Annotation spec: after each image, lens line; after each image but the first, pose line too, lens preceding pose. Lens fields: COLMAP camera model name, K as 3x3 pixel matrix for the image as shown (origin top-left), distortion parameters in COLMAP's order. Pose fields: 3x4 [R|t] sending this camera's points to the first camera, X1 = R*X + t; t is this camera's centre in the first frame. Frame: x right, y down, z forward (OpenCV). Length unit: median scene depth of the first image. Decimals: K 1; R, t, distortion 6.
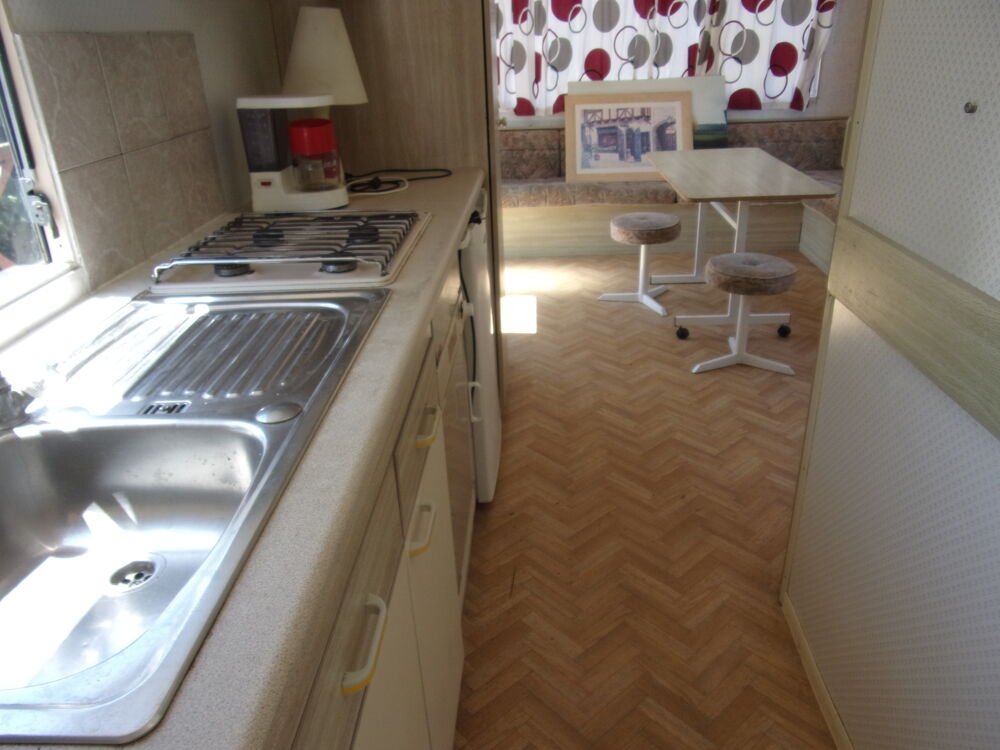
lens RADIAL K [[742.2, 0, 500.0], [0, 742.2, 375.0], [0, 0, 1]] dist [-0.016003, -0.000493]
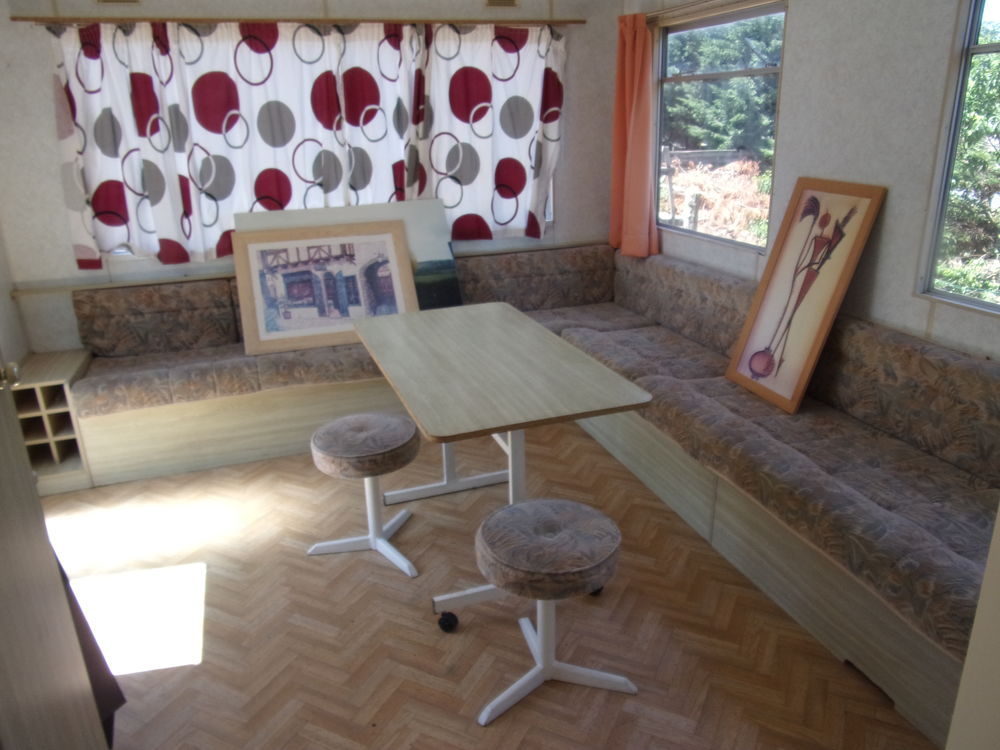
lens RADIAL K [[713.8, 0, 500.0], [0, 713.8, 375.0], [0, 0, 1]] dist [-0.037770, 0.002408]
pose [[0.929052, -0.111675, 0.352691, 0.073619], [0.148052, 0.985913, -0.077820, -0.153734], [-0.339032, 0.124515, 0.932498, 0.299168]]
